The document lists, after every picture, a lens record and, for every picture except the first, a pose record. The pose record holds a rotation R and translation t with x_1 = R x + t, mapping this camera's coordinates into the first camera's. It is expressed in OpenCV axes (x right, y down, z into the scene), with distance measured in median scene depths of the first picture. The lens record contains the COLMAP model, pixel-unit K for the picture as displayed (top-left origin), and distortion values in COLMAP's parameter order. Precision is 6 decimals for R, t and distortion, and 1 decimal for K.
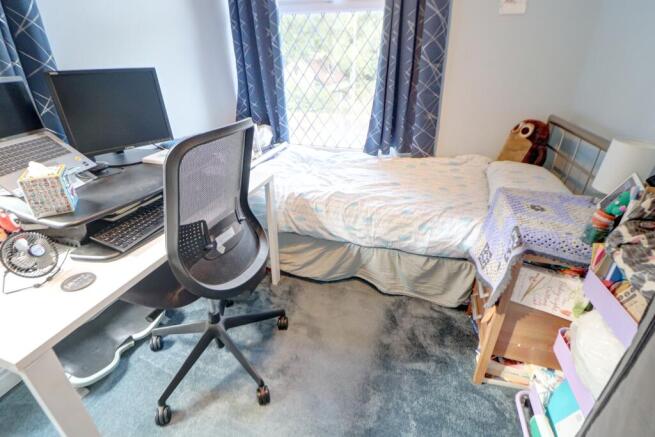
lens RADIAL K [[307.9, 0, 329.3], [0, 307.9, 213.9], [0, 0, 1]] dist [-0.002434, -0.000030]
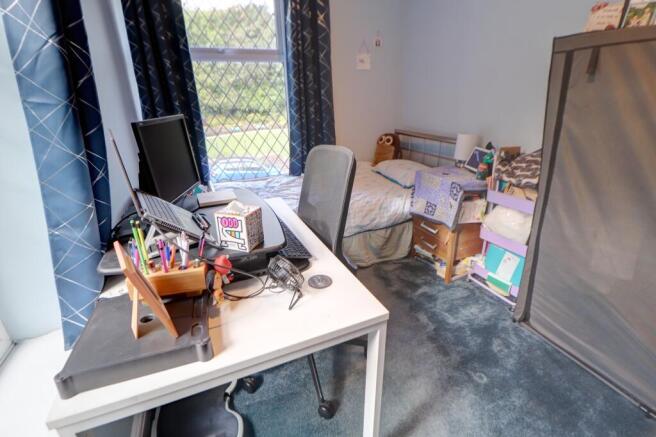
lens RADIAL K [[308.3, 0, 330.5], [0, 308.3, 220.8], [0, 0, 1]] dist [-0.002434, -0.000030]
pose [[0.749280, -0.268151, 0.605537, -0.753676], [0.320899, 0.946853, 0.022222, -0.011150], [-0.579313, 0.177666, 0.795507, -0.016076]]
